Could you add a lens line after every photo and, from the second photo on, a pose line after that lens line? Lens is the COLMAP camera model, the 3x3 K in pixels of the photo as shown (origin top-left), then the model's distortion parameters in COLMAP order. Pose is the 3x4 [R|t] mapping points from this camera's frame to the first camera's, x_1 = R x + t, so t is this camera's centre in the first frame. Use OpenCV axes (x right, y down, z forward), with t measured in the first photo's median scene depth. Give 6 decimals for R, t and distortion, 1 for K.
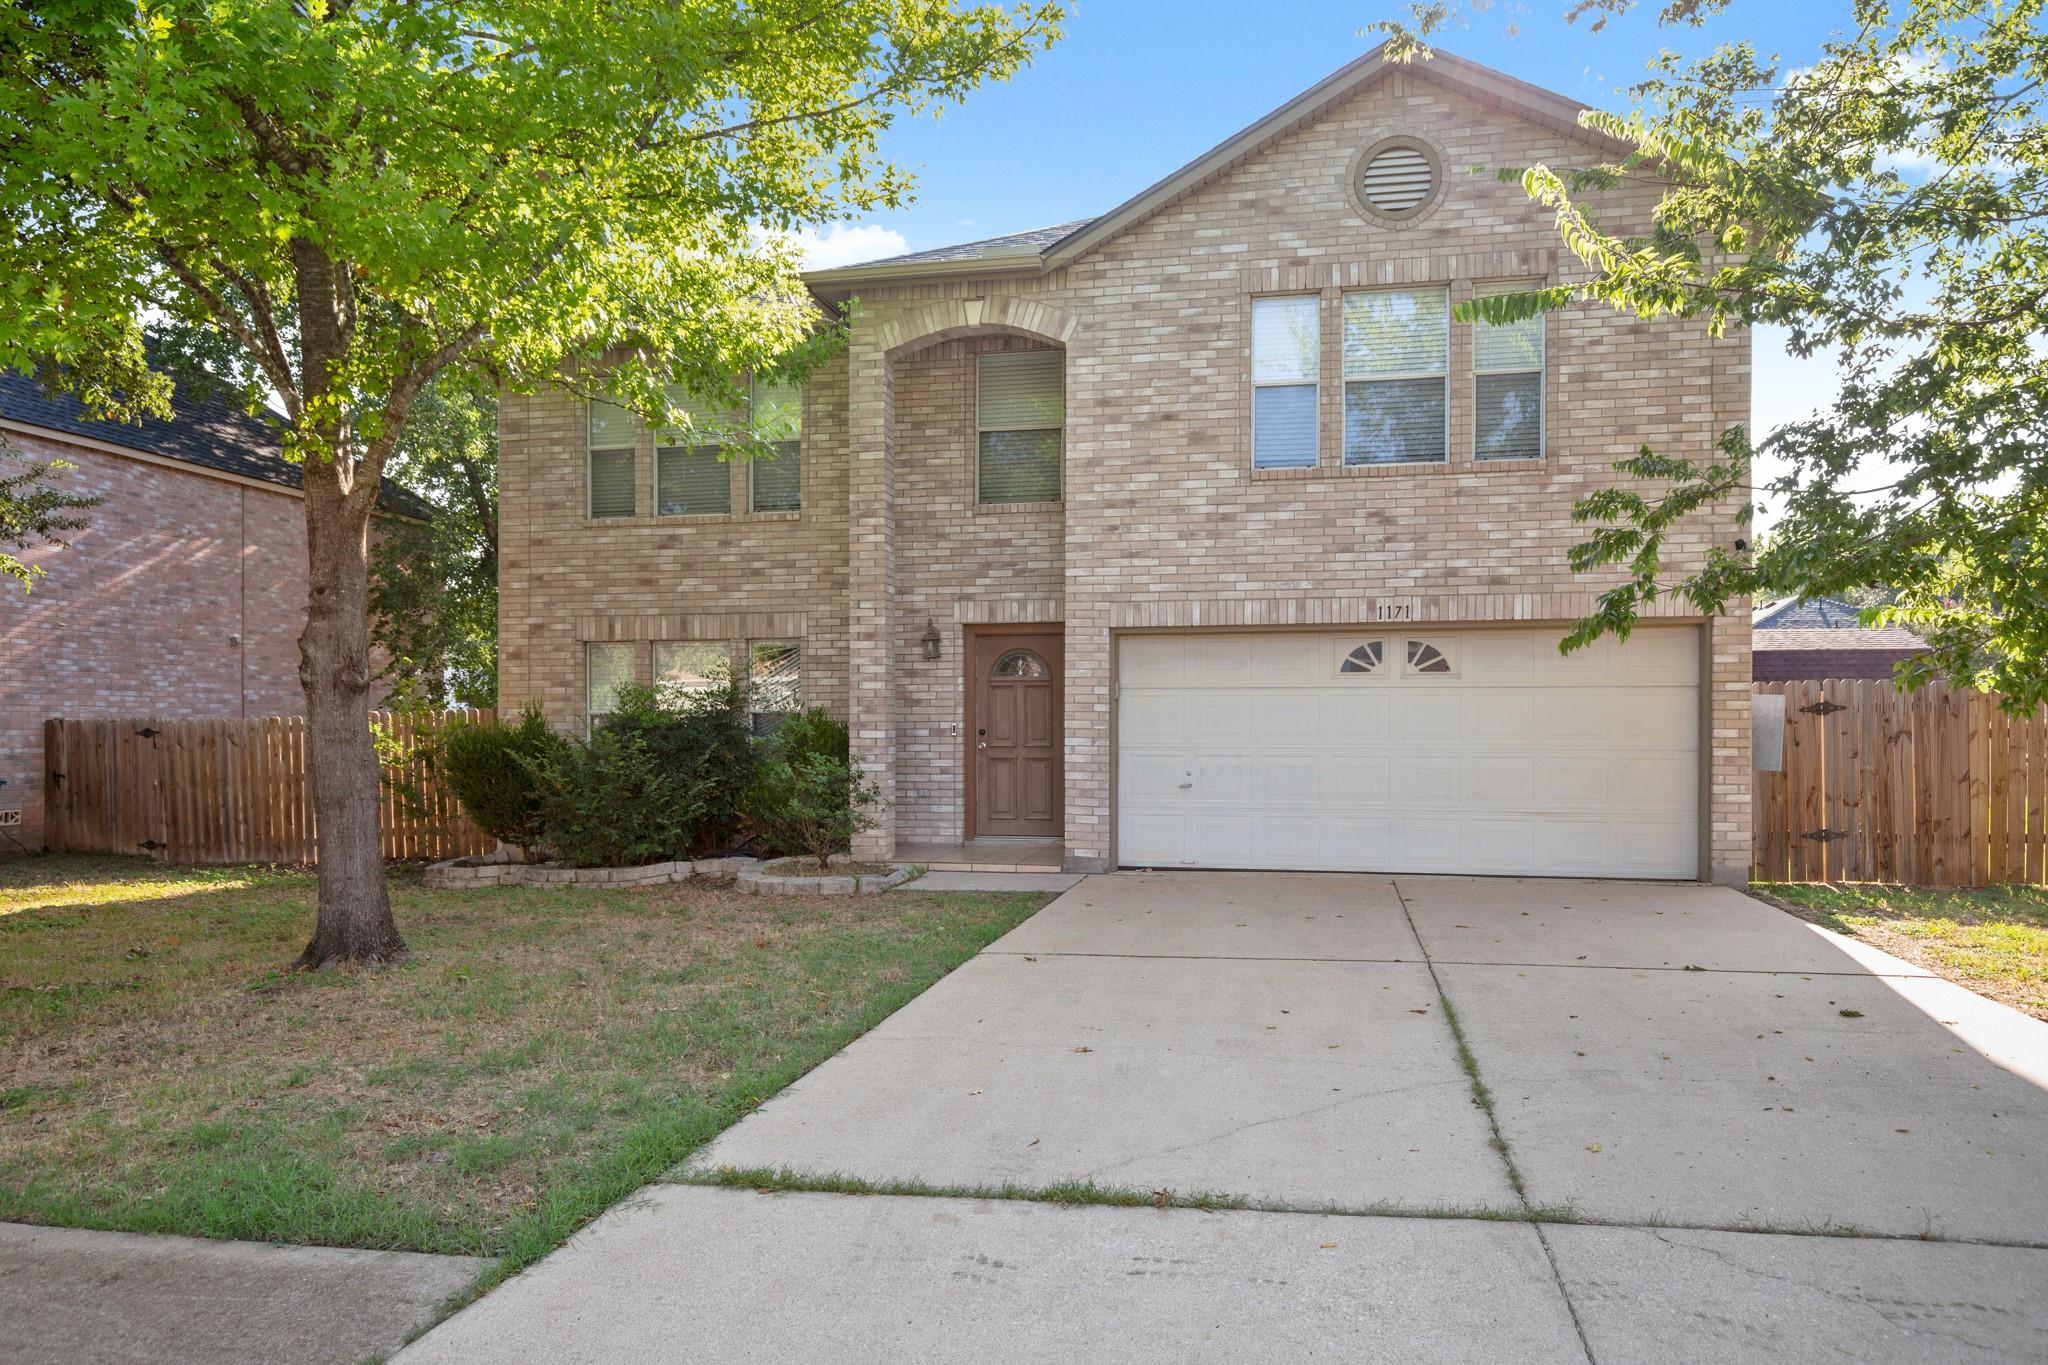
lens RADIAL K [[1438.2, 0, 1025.2], [0, 1438.2, 732.1], [0, 0, 1]] dist [0.004915, 0.006307]
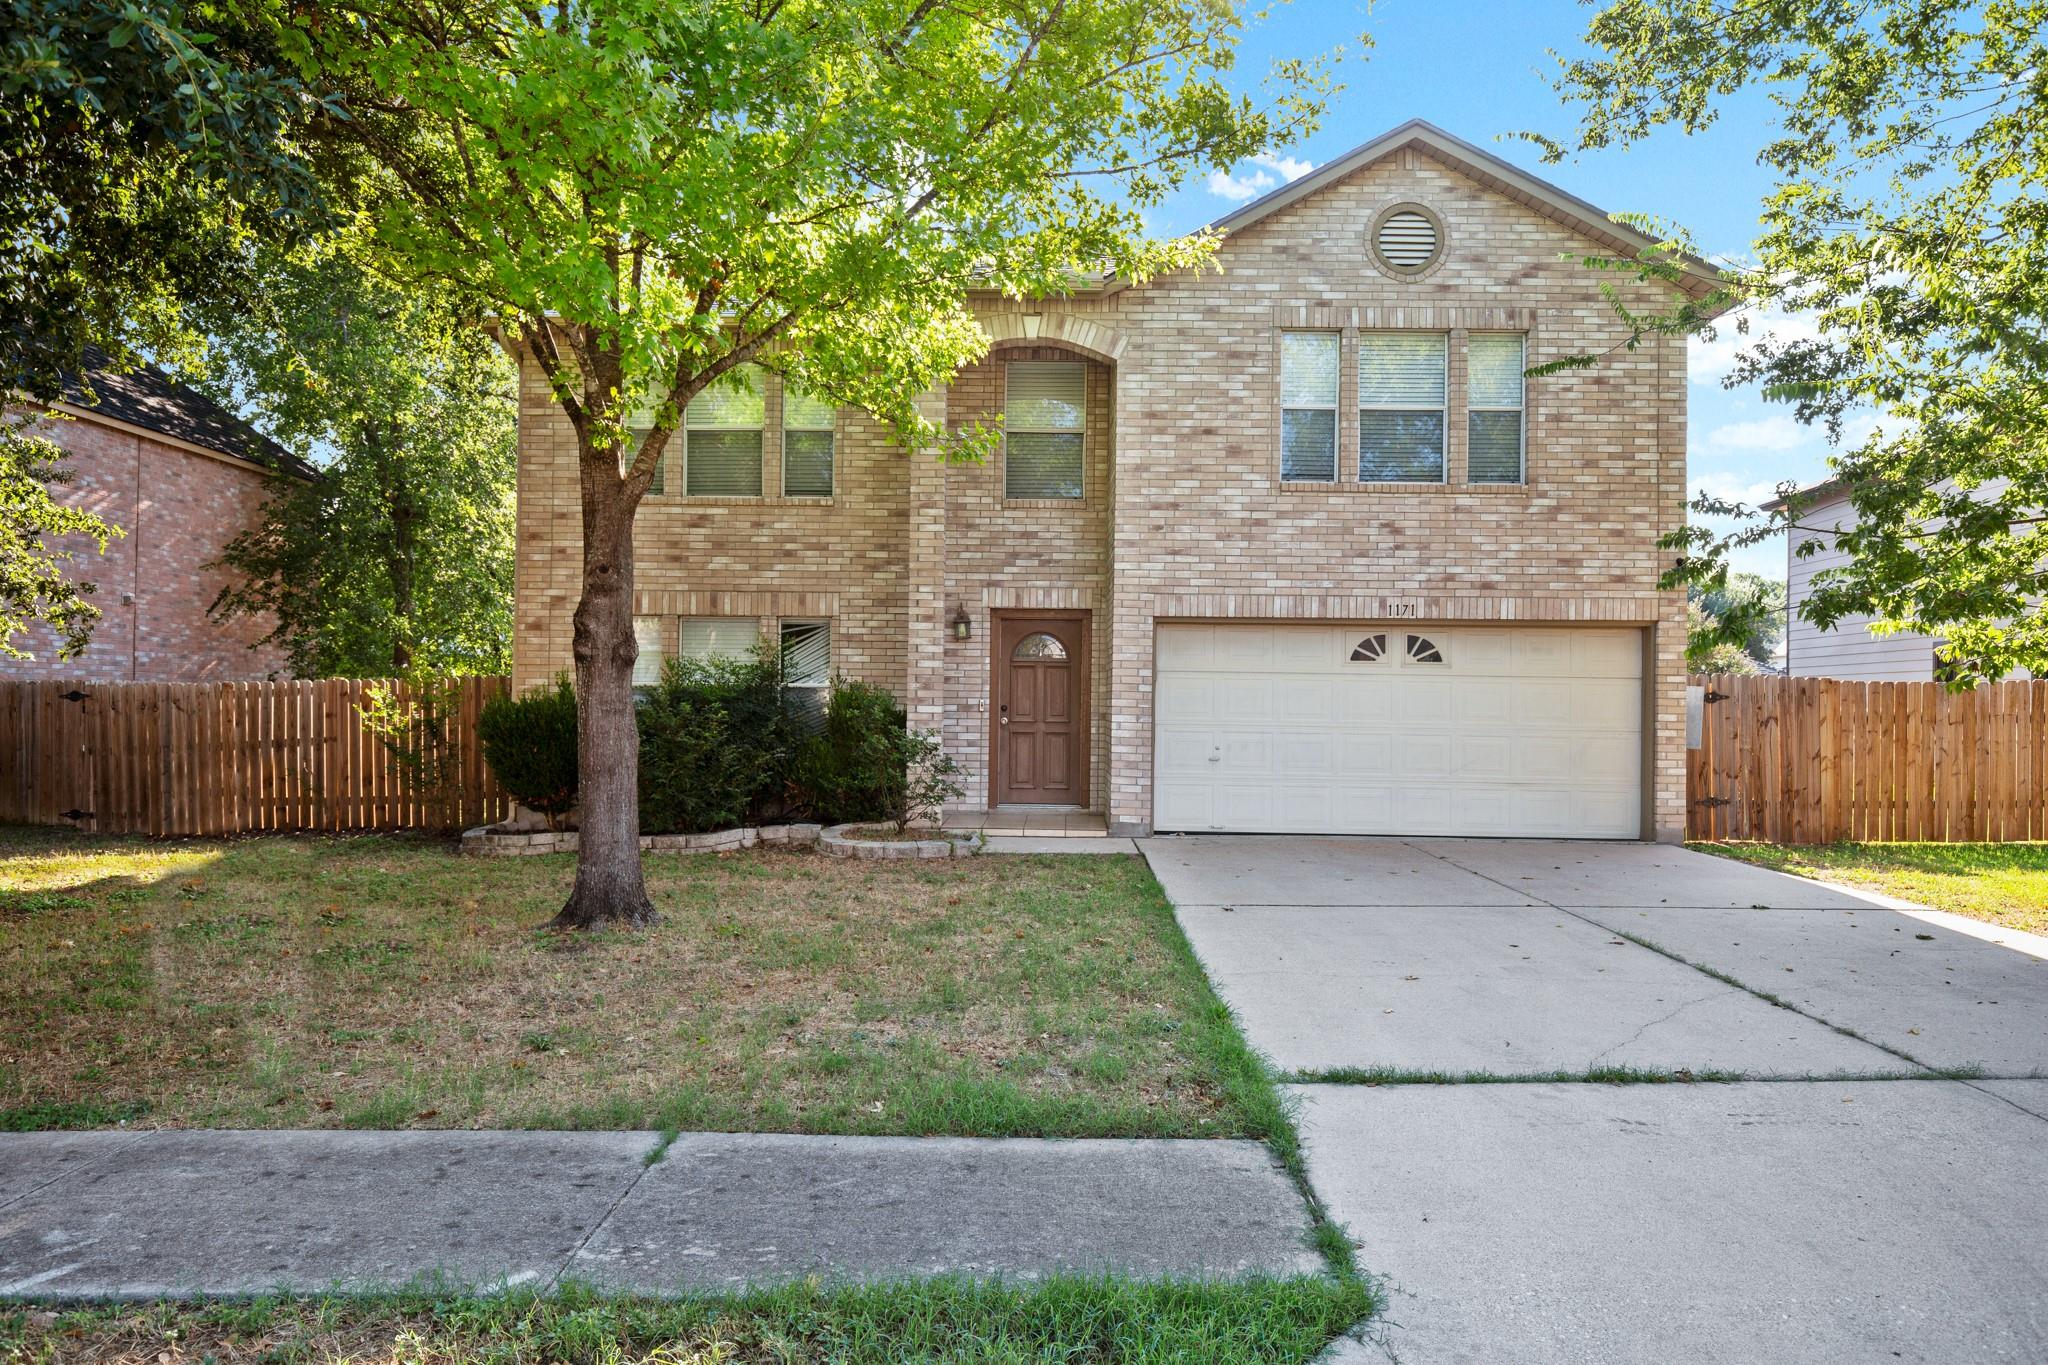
lens RADIAL K [[1407.1, 0, 1024.0], [0, 1407.1, 682.5], [0, 0, 1]] dist [0.007896, 0.002211]
pose [[0.979993, 0.016298, 0.198364, -0.259188], [-0.013210, 0.999770, -0.016881, -0.001682], [-0.198593, 0.013923, 0.979983, -0.050315]]
